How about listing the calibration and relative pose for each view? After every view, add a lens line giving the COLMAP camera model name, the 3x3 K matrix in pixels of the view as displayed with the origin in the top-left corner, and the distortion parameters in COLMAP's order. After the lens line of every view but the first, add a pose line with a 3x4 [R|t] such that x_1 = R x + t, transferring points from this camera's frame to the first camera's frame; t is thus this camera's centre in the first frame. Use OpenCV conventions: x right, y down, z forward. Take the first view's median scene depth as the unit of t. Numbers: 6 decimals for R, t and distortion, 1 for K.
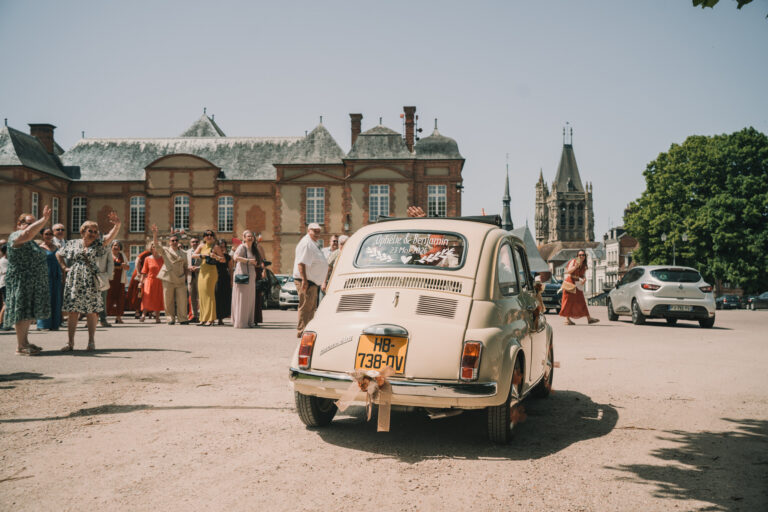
lens RADIAL K [[744.8, 0, 383.7], [0, 744.8, 247.8], [0, 0, 1]] dist [0.056521, 0.000000]
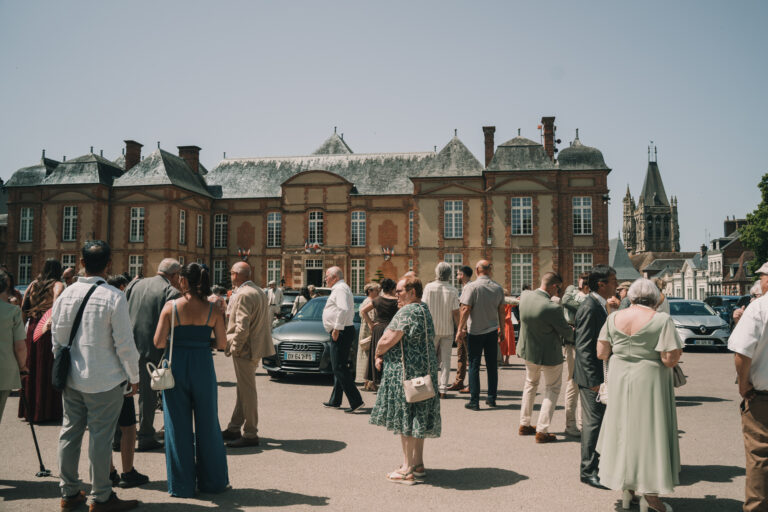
lens RADIAL K [[614.4, 0, 383.2], [0, 614.4, 236.6], [0, 0, 1]] dist [-0.075814, 0.022169]
pose [[0.994537, -0.006609, -0.104173, -0.091037], [0.003390, 0.999512, -0.031048, -0.008523], [0.104327, 0.030526, 0.994074, 0.176194]]
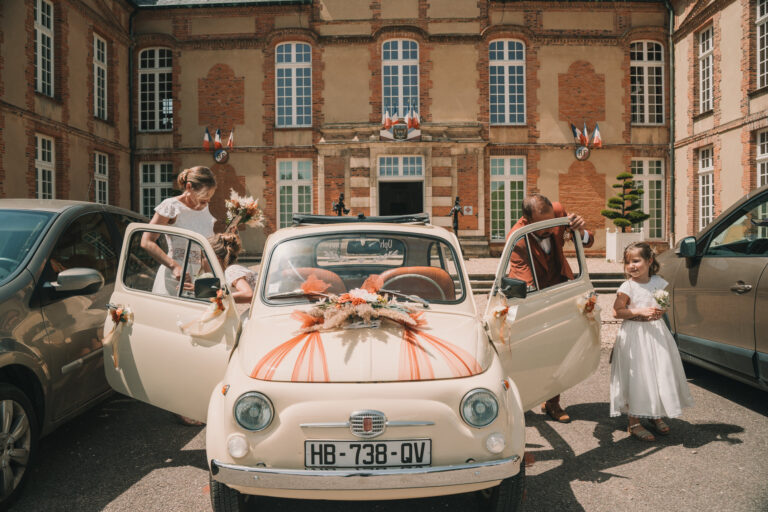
lens RADIAL K [[614.4, 0, 386.6], [0, 614.4, 255.1], [0, 0, 1]] dist [-0.075814, 0.022169]
pose [[0.999417, -0.008376, 0.033104, -0.289489], [0.005962, 0.997360, 0.072374, 0.025671], [-0.033623, -0.072134, 0.996828, 0.655458]]
